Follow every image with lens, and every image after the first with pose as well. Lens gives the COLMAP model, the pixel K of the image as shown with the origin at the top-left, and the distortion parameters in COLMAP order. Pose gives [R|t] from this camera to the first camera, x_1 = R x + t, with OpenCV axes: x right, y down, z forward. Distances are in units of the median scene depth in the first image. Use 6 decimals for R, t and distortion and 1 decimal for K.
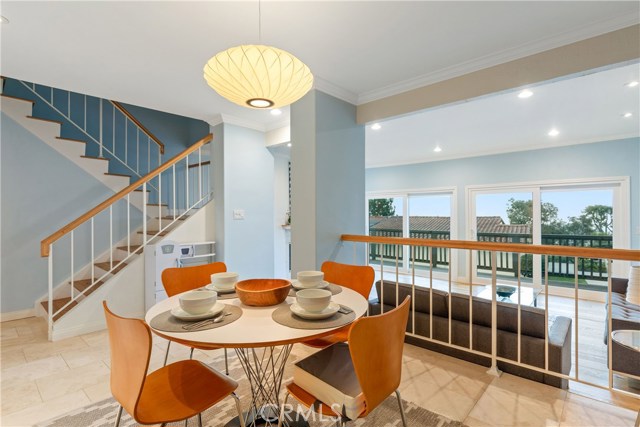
lens RADIAL K [[315.5, 0, 320.0], [0, 315.5, 213.5], [0, 0, 1]] dist [0.000542, 0.000065]
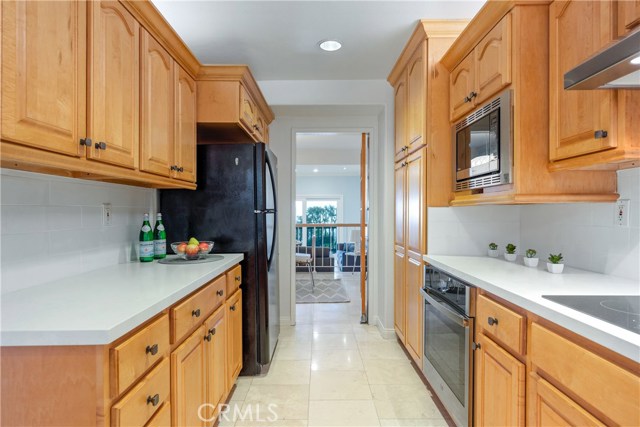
lens RADIAL K [[358.1, 0, 320.0], [0, 358.1, 213.5], [0, 0, 1]] dist [0.002189, 0.000438]
pose [[0.731251, 0.000682, 0.682108, -0.727074], [0.000237, 0.999999, -0.001254, 0.007364], [-0.682109, 0.001079, 0.731250, -0.607980]]
